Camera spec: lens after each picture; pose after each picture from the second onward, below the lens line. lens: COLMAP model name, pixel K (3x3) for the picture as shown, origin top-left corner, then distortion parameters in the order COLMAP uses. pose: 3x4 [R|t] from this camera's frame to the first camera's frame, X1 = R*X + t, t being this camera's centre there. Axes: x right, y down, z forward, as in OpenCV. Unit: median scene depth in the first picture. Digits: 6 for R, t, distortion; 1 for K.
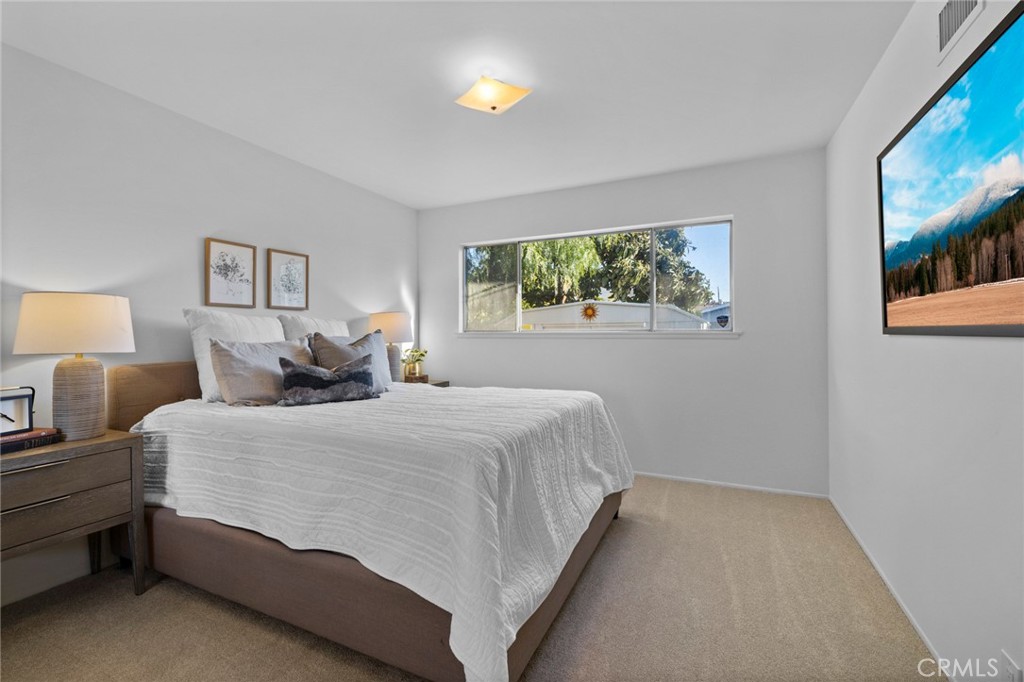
lens RADIAL K [[440.6, 0, 513.1], [0, 440.6, 334.5], [0, 0, 1]] dist [0.000130, -0.000262]
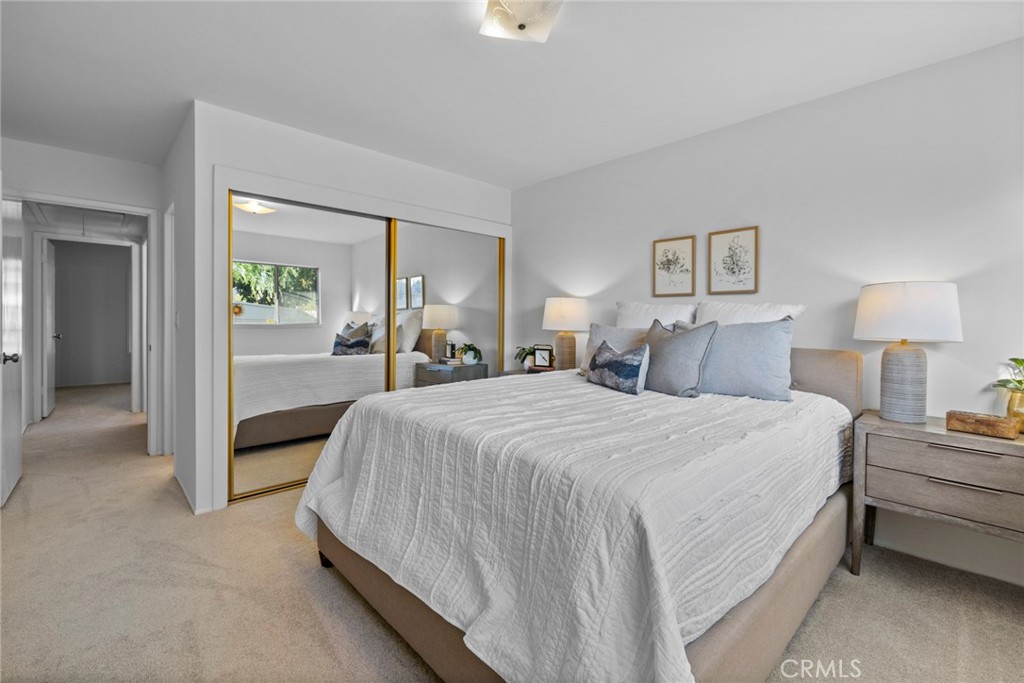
lens RADIAL K [[440.6, 0, 513.1], [0, 440.6, 335.0], [0, 0, 1]] dist [0.000130, -0.000262]
pose [[-0.372271, 0.039165, -0.927297, 0.550439], [-0.005804, 0.998991, 0.044523, -0.011603], [0.928106, 0.021956, -0.371669, 1.025880]]
